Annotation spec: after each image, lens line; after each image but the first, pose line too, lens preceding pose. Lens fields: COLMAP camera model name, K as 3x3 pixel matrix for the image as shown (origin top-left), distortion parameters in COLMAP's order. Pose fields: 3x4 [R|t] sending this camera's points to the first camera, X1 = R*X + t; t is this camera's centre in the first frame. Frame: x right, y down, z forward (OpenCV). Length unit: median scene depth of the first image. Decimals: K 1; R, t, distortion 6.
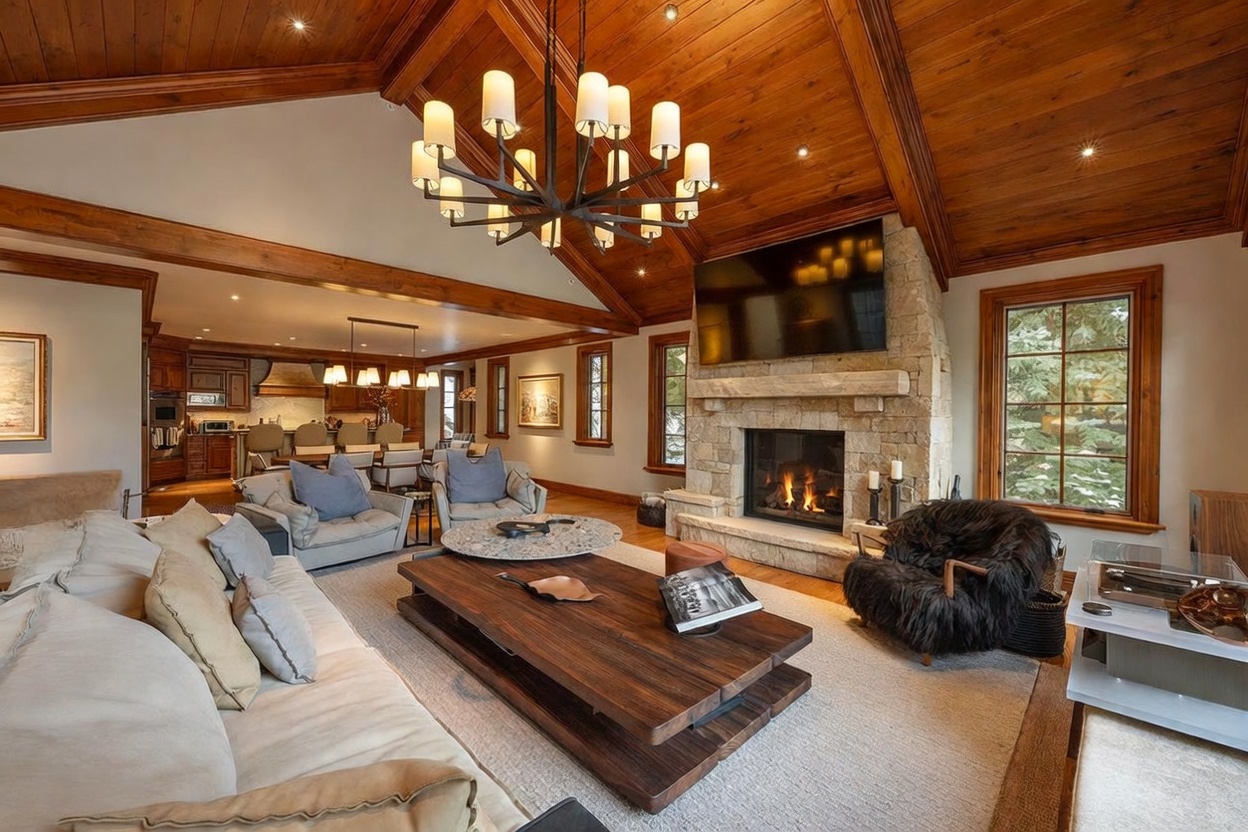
lens RADIAL K [[489.3, 0, 631.2], [0, 489.3, 415.0], [0, 0, 1]] dist [0.011172, -0.000066]
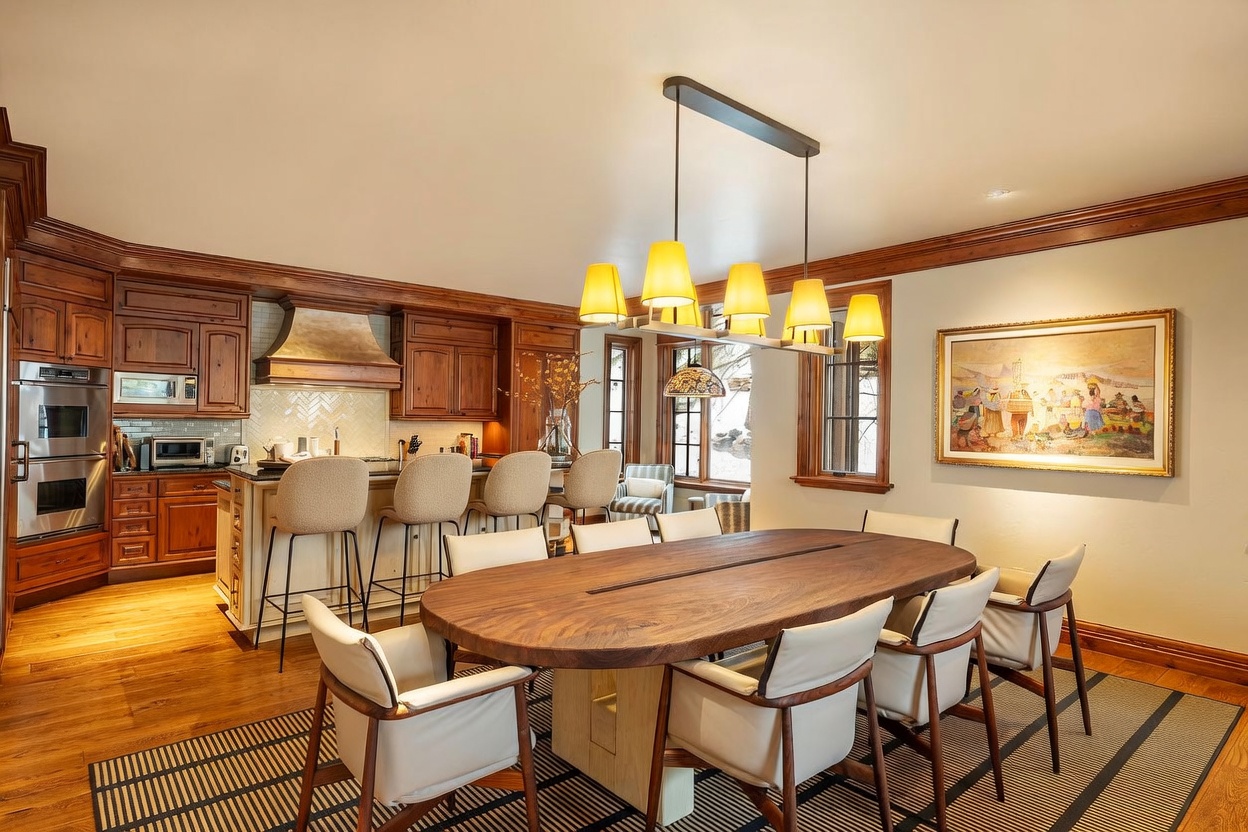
lens RADIAL K [[673.9, 0, 619.0], [0, 673.9, 416.2], [0, 0, 1]] dist [0.000878, 0.000021]
pose [[0.996859, 0.005785, -0.078989, -0.419950], [-0.006549, 0.999934, -0.009419, -0.005627], [0.078929, 0.009907, 0.996831, 0.455988]]
